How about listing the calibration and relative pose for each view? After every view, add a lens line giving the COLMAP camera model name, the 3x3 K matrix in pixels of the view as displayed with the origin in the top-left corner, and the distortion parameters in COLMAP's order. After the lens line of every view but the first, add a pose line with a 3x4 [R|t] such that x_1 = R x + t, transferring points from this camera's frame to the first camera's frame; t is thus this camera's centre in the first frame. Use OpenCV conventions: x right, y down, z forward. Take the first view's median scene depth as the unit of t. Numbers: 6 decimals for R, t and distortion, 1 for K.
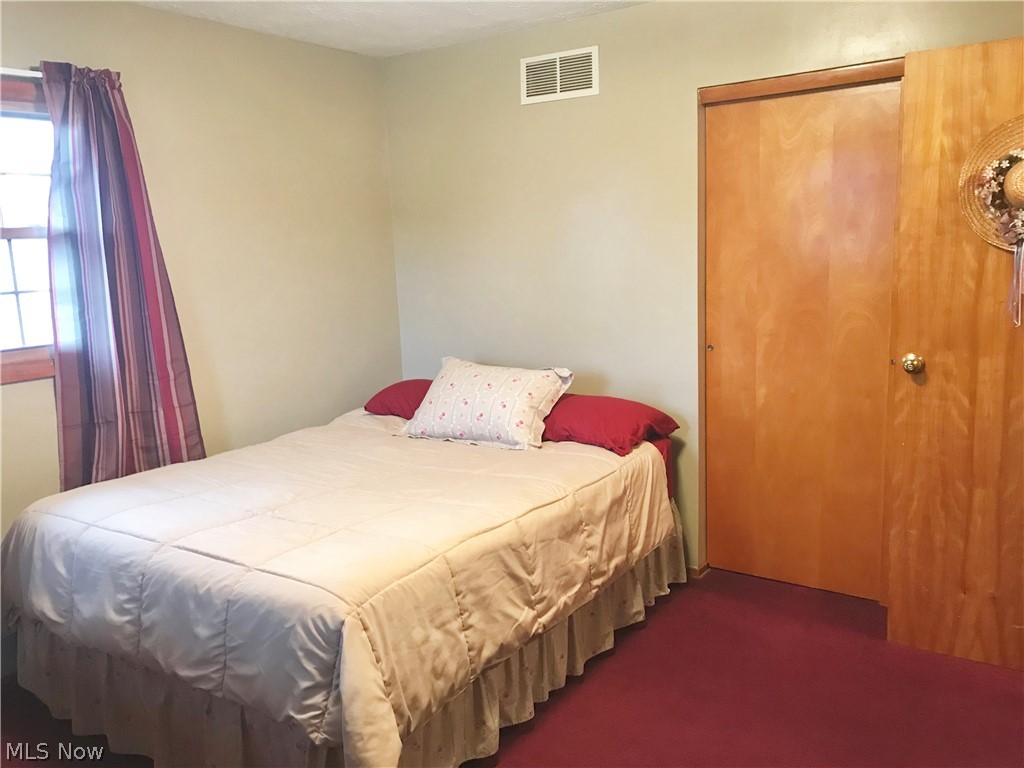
lens RADIAL K [[838.0, 0, 505.8], [0, 838.0, 377.9], [0, 0, 1]] dist [0.068049, -0.096634]
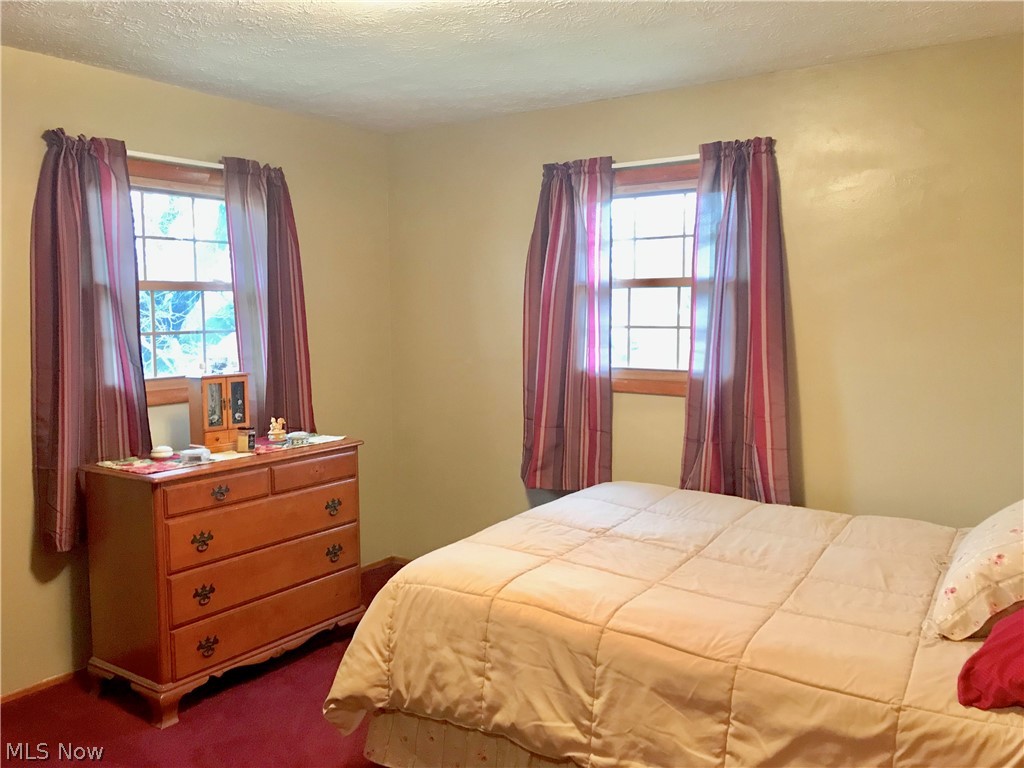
lens RADIAL K [[838.0, 0, 505.8], [0, 838.0, 377.9], [0, 0, 1]] dist [0.068049, -0.096634]
pose [[0.005348, 0.126628, -0.991936, 0.792657], [-0.153935, 0.980231, 0.124304, -0.162846], [0.988066, 0.152029, 0.024735, 0.810952]]
